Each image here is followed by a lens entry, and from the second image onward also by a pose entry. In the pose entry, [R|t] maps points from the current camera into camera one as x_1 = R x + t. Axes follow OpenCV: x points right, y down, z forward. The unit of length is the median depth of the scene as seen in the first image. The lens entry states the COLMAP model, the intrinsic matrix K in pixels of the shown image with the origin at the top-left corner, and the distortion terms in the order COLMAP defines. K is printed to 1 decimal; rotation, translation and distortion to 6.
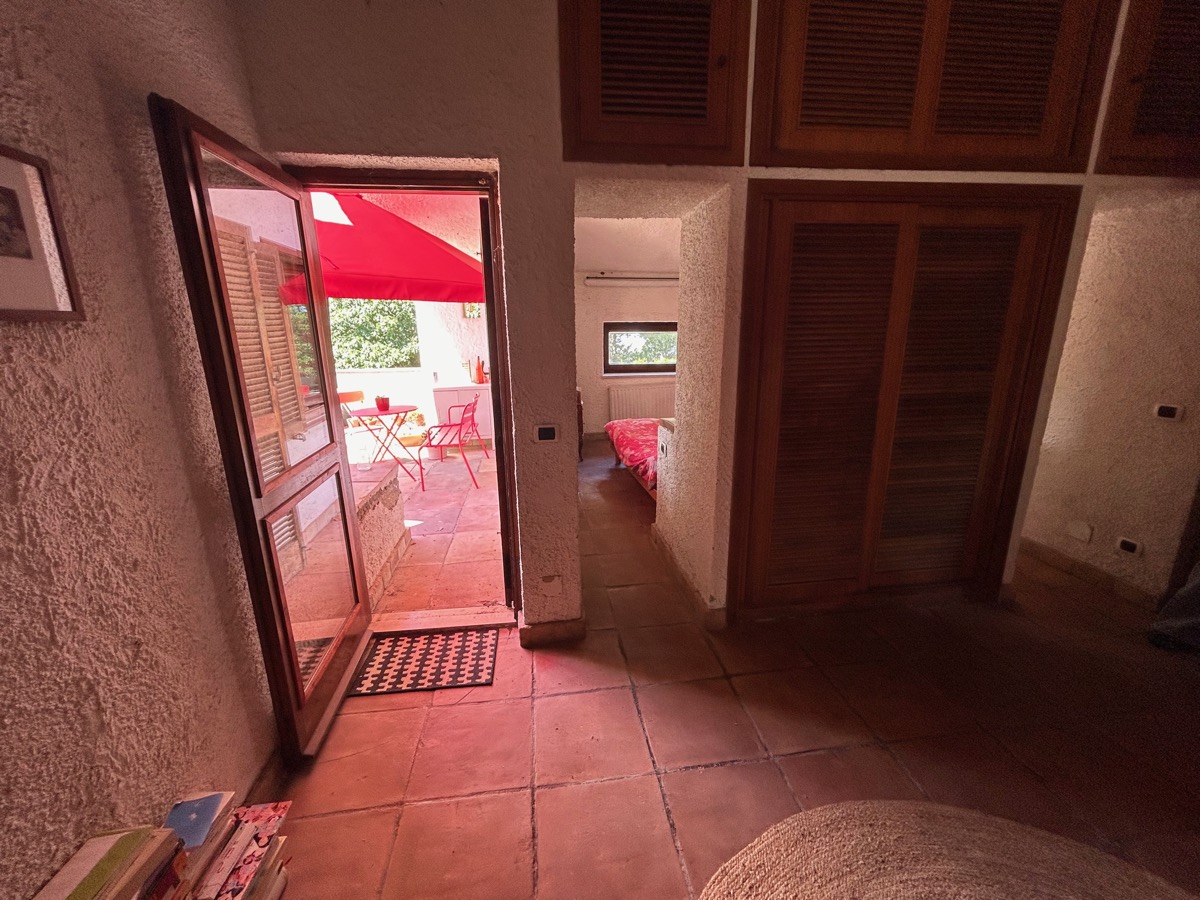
lens RADIAL K [[483.2, 0, 594.5], [0, 483.2, 448.3], [0, 0, 1]] dist [0.000064, -0.000007]
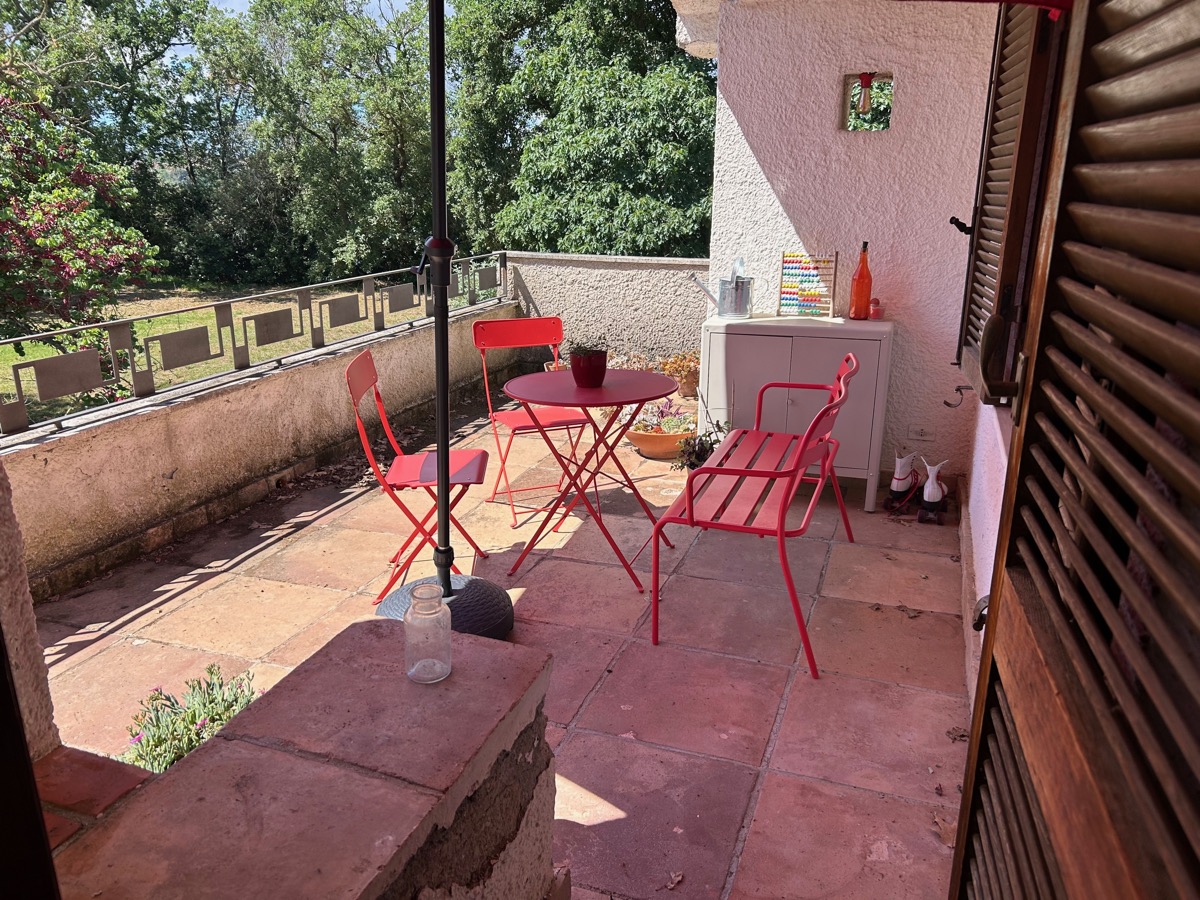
lens RADIAL K [[901.9, 0, 599.5], [0, 901.9, 449.0], [0, 0, 1]] dist [0.044798, -0.049953]
pose [[0.888512, 0.149577, -0.433789, -0.037192], [-0.126732, 0.988599, 0.081304, -0.025575], [0.441004, -0.017265, 0.897339, 0.115391]]
